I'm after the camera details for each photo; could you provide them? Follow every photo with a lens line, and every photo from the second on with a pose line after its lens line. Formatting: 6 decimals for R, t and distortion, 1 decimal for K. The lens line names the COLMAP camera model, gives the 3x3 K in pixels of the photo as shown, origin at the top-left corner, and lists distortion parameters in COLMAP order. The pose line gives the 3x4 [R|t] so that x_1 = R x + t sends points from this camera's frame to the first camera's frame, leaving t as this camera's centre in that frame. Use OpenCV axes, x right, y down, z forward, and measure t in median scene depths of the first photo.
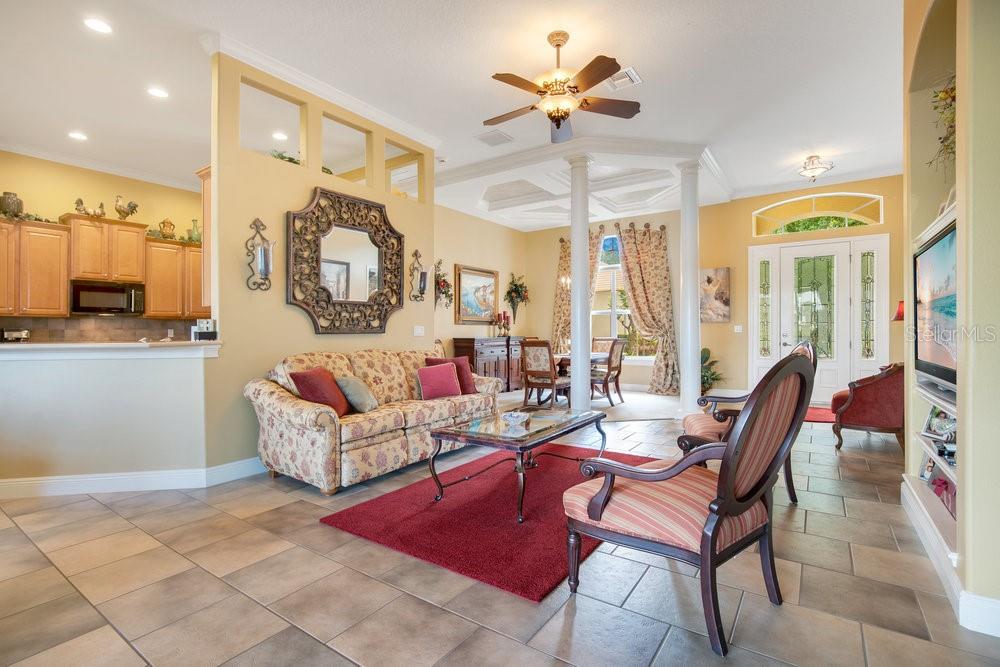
lens RADIAL K [[465.4, 0, 507.8], [0, 465.4, 329.8], [0, 0, 1]] dist [-0.032443, 0.003464]
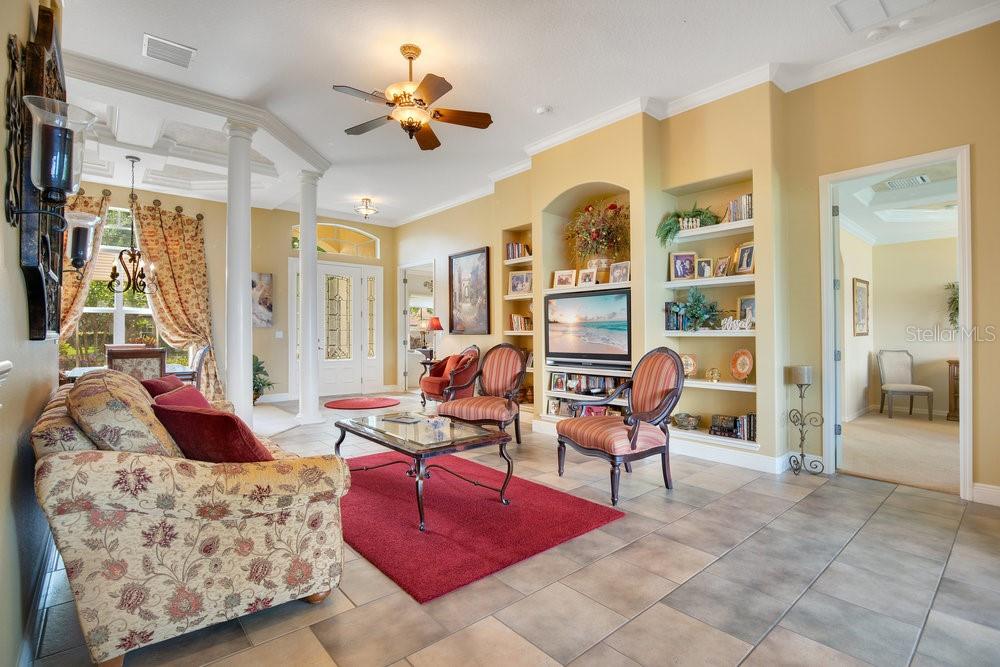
lens RADIAL K [[465.4, 0, 503.7], [0, 465.4, 328.8], [0, 0, 1]] dist [-0.032443, 0.003464]
pose [[0.270292, 0.019144, 0.962588, -0.481591], [-0.007690, 0.999813, -0.017725, -0.000002], [-0.962748, -0.002611, 0.270389, 0.306810]]
